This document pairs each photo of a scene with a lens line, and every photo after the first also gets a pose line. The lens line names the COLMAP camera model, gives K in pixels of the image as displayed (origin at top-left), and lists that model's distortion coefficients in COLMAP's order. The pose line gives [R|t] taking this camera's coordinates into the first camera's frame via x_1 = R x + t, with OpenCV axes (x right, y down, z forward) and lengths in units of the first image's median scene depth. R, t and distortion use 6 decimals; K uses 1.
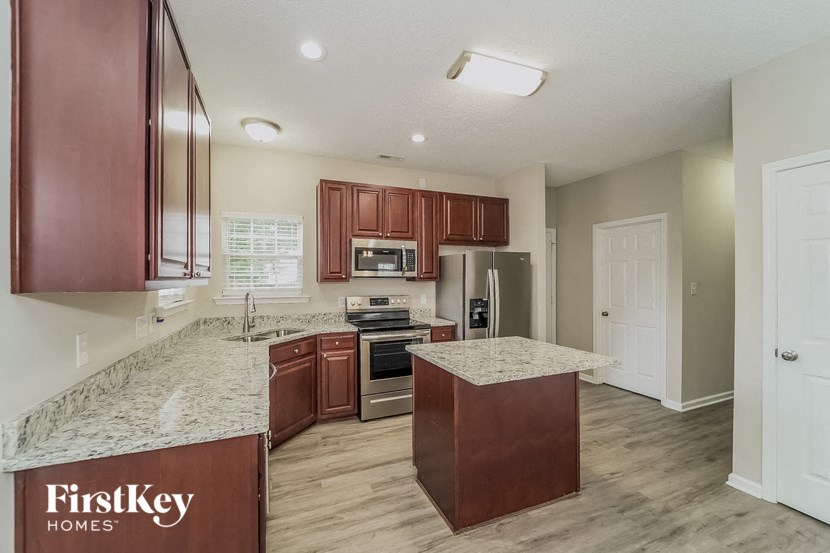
lens RADIAL K [[347.0, 0, 417.0], [0, 347.0, 272.4], [0, 0, 1]] dist [-0.001689, -0.000089]
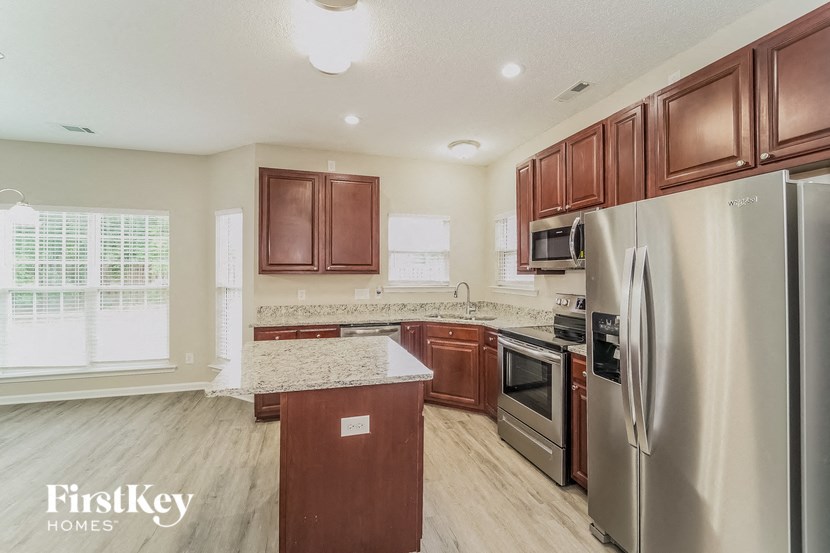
lens RADIAL K [[347.0, 0, 417.0], [0, 347.0, 272.4], [0, 0, 1]] dist [-0.001689, -0.000089]
pose [[-0.099254, 0.002355, -0.995059, 0.810880], [0.006652, 0.999976, 0.001703, 0.018133], [0.995040, -0.006450, -0.099267, 0.989066]]
